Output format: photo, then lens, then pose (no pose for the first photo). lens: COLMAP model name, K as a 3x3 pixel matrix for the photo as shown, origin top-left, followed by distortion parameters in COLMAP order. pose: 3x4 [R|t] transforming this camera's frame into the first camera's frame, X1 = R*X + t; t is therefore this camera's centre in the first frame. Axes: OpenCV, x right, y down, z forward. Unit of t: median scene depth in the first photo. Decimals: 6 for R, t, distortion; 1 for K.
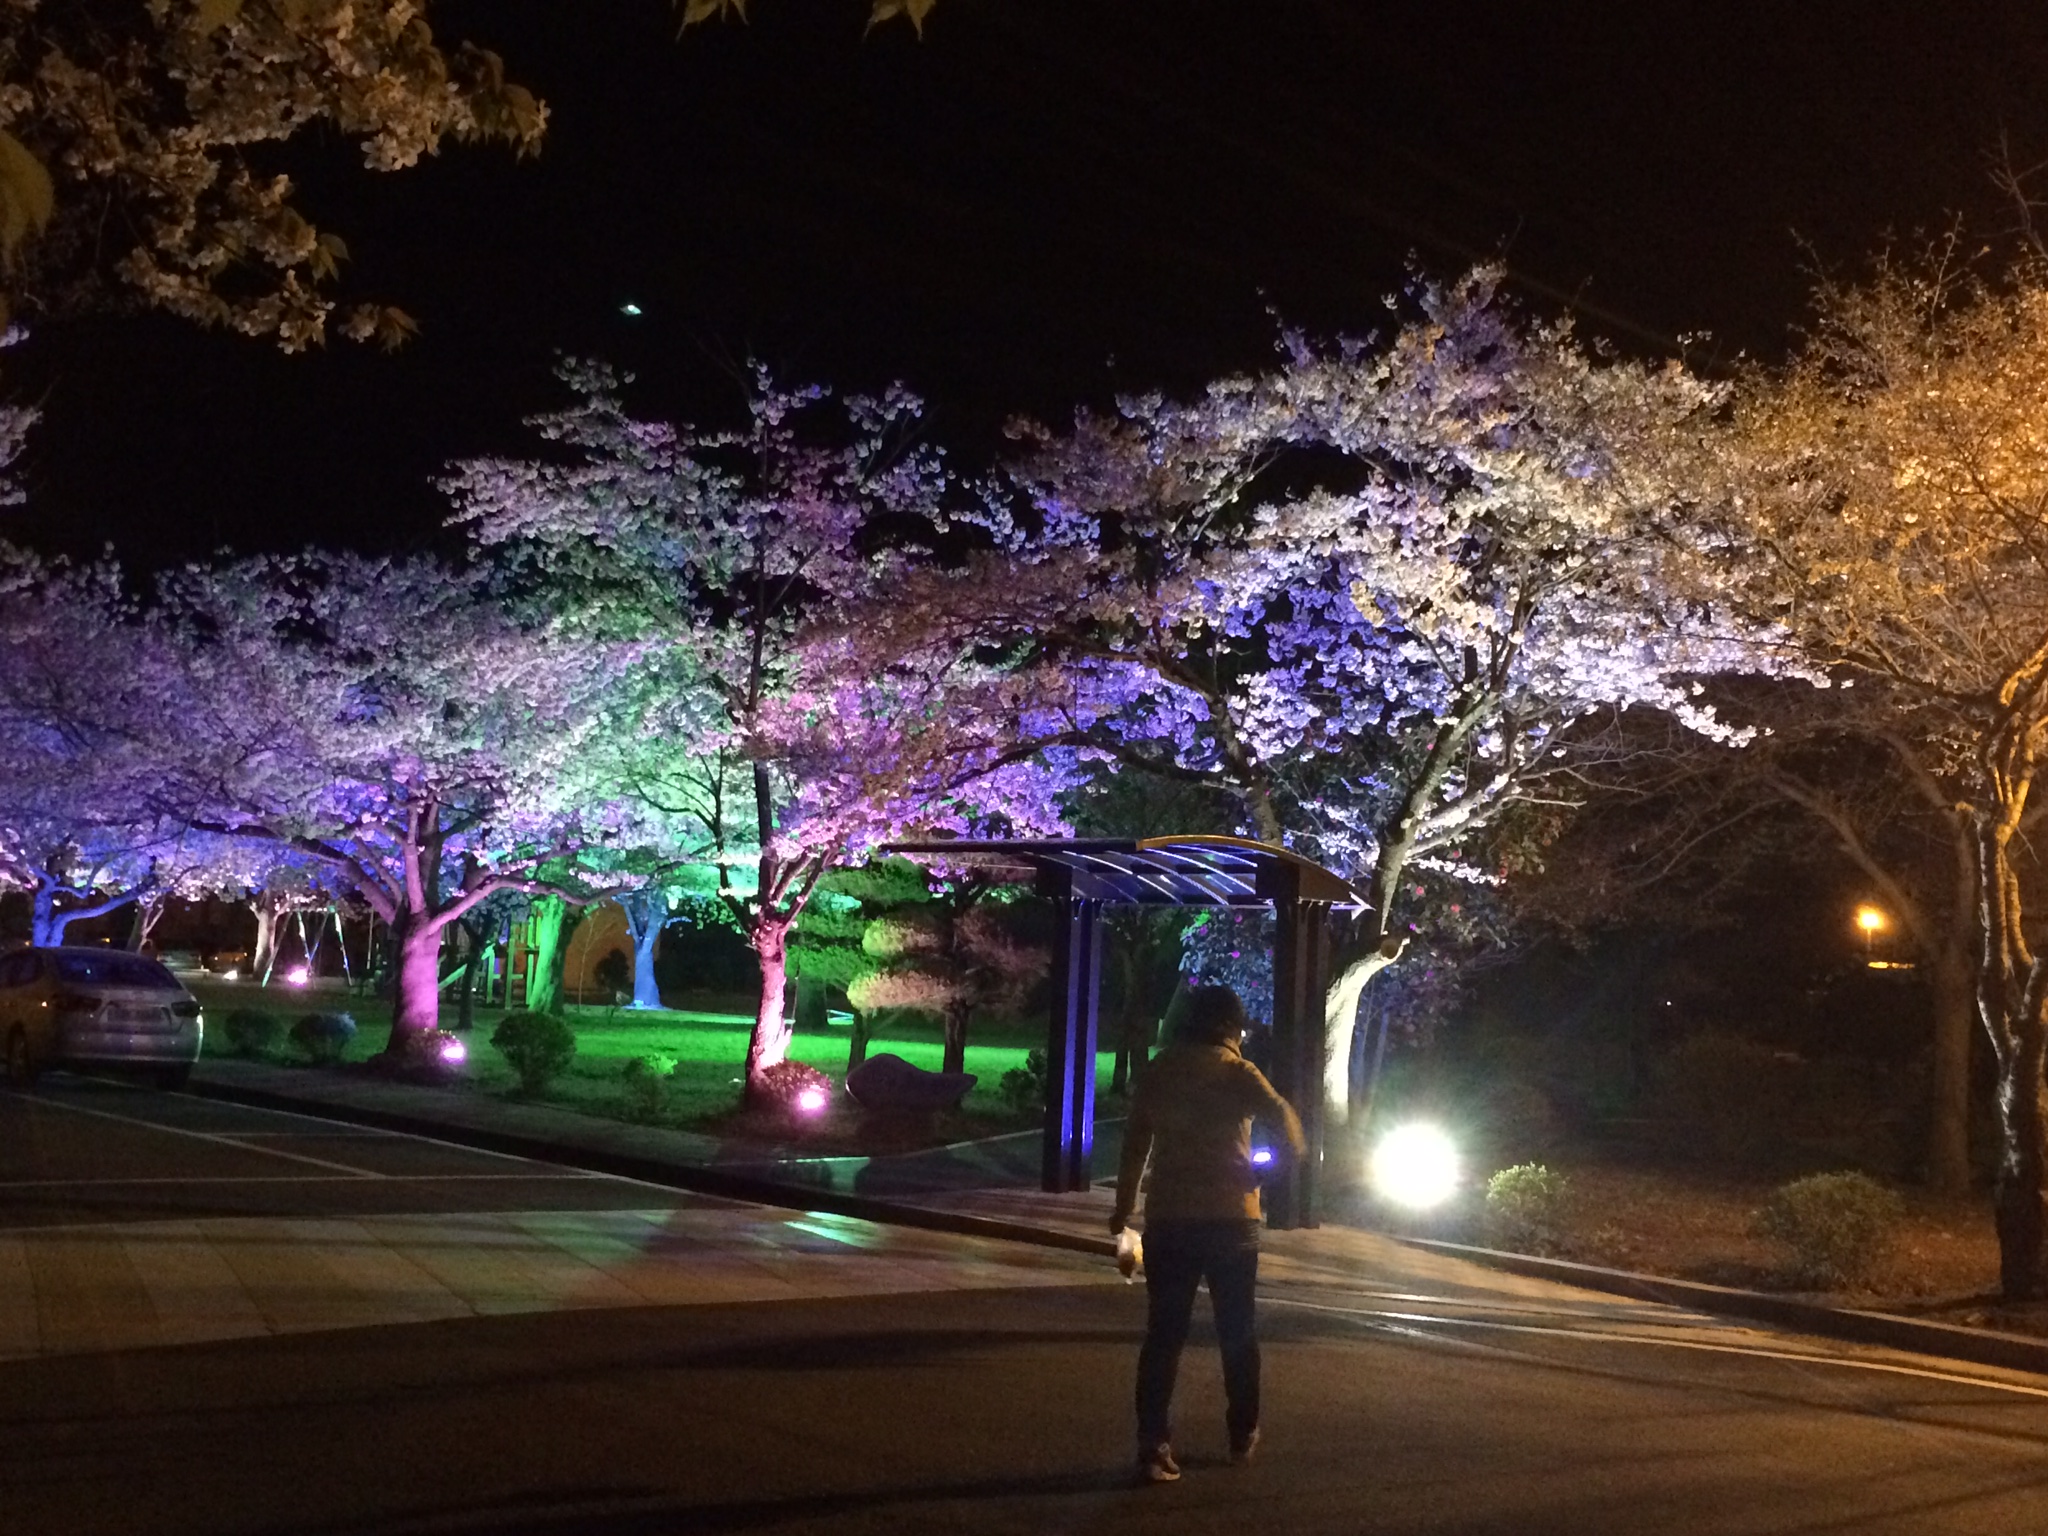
lens RADIAL K [[2588.1, 0, 1024.0], [0, 2588.1, 768.0], [0, 0, 1]] dist [0.014642, 0.002133]
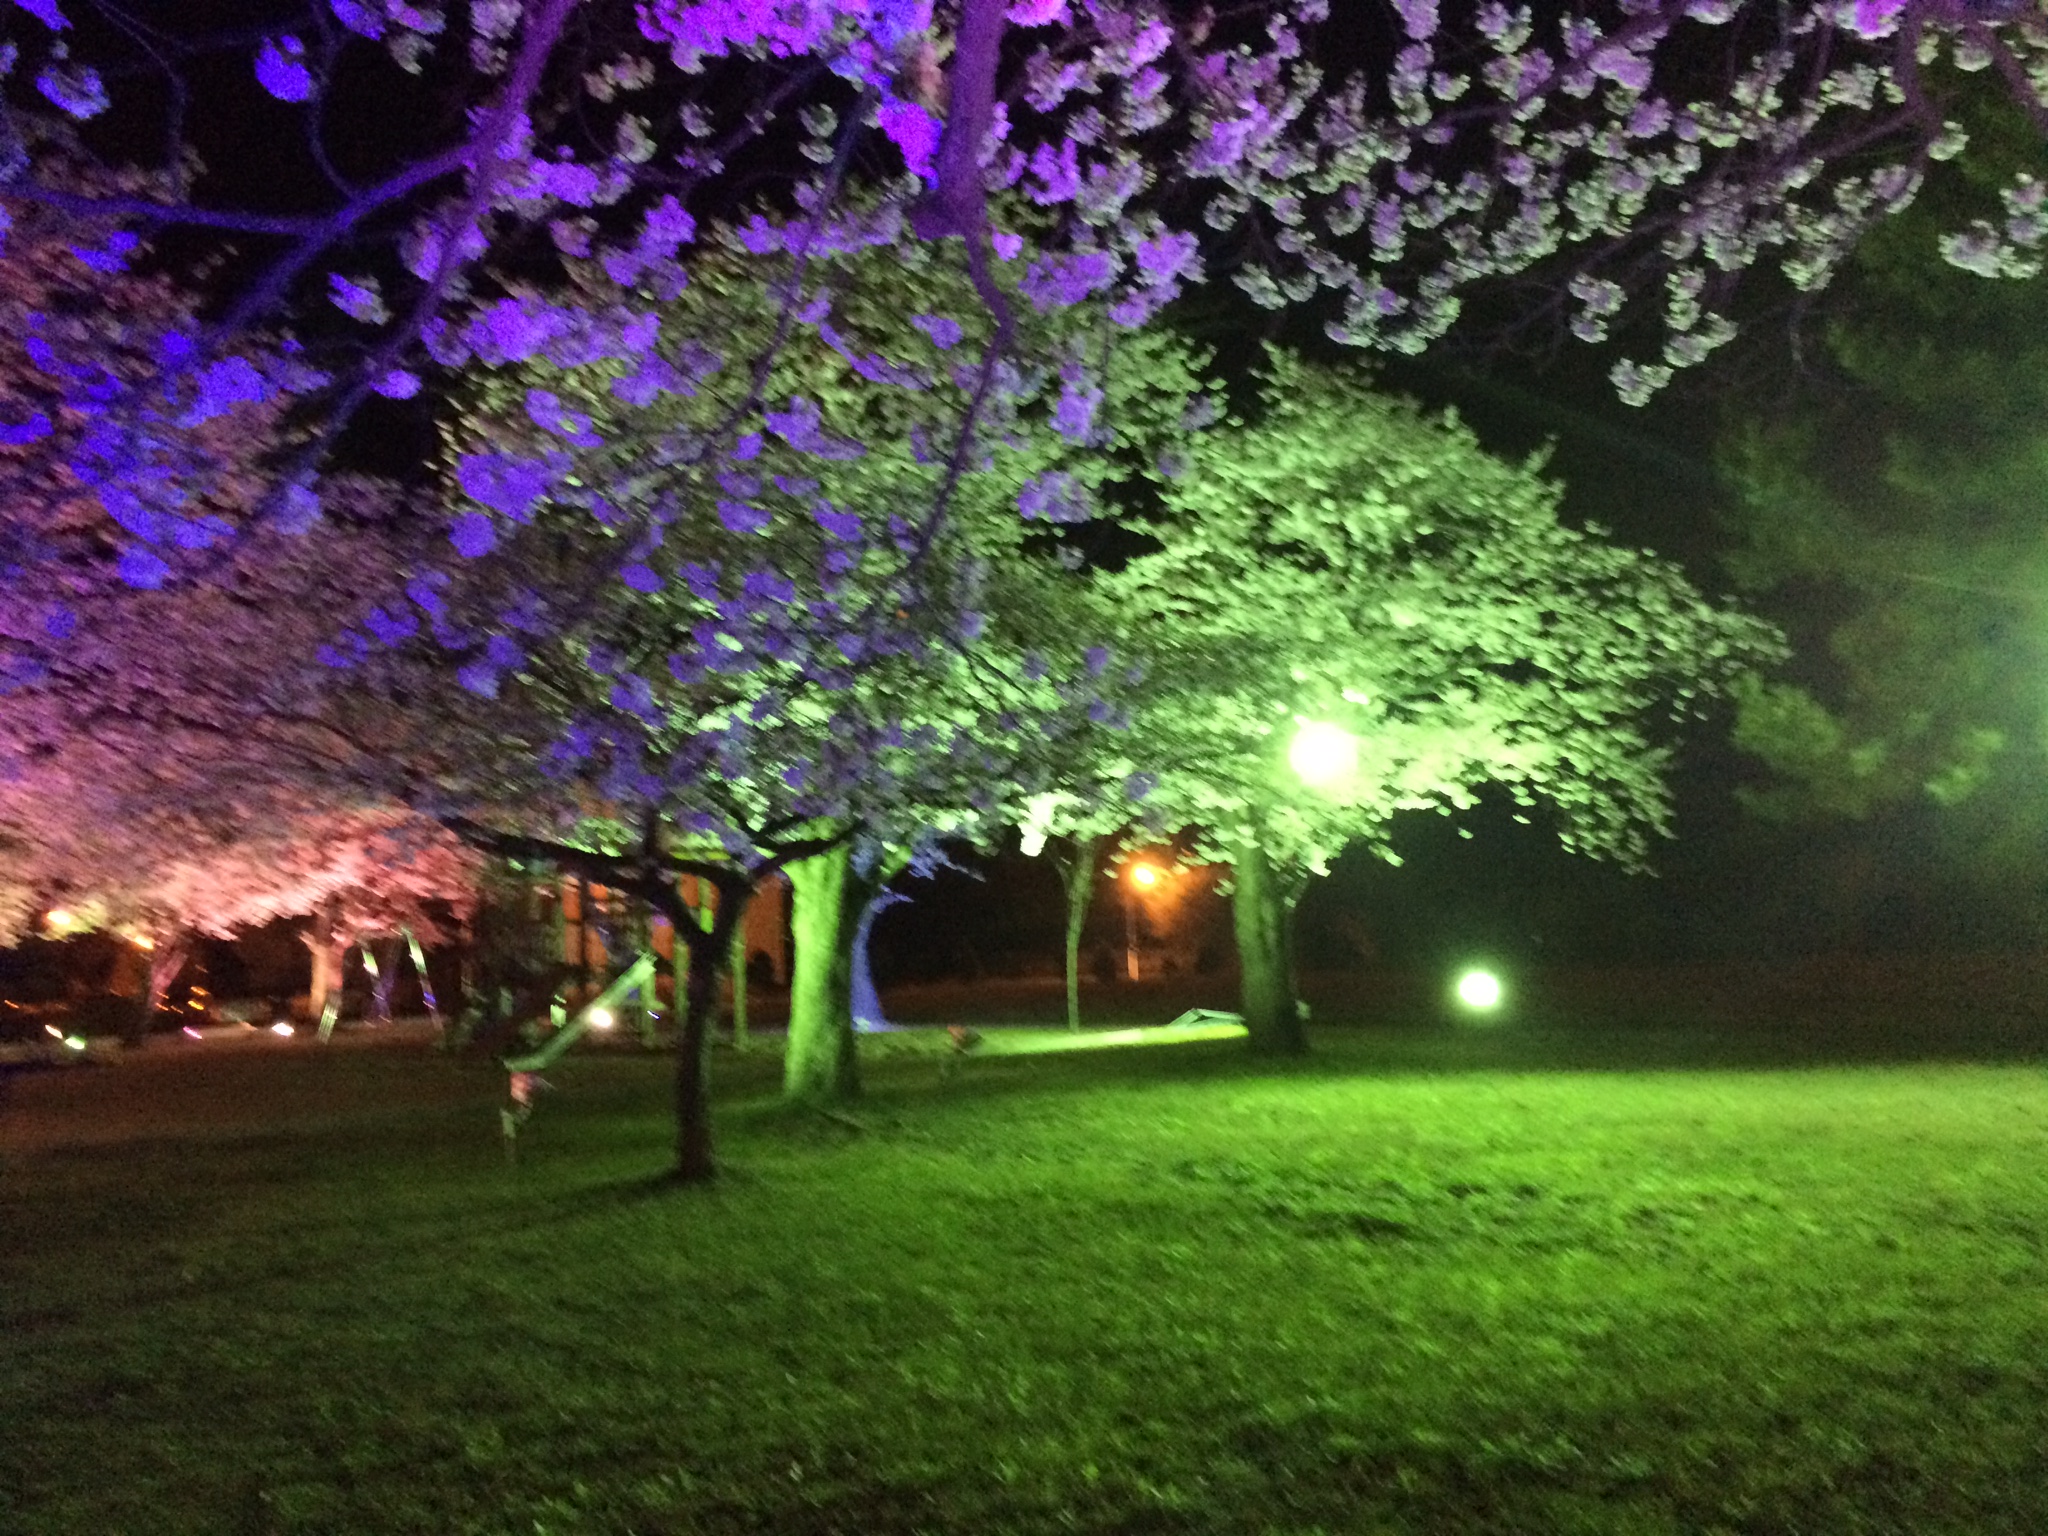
lens RADIAL K [[1951.4, 0, 1024.0], [0, 1951.4, 768.0], [0, 0, 1]] dist [0.113287, -0.236008]
pose [[0.995863, -0.085165, 0.031684, -0.137347], [0.085470, 0.996305, -0.008414, 0.036145], [-0.030851, 0.011087, 0.999463, 0.557461]]
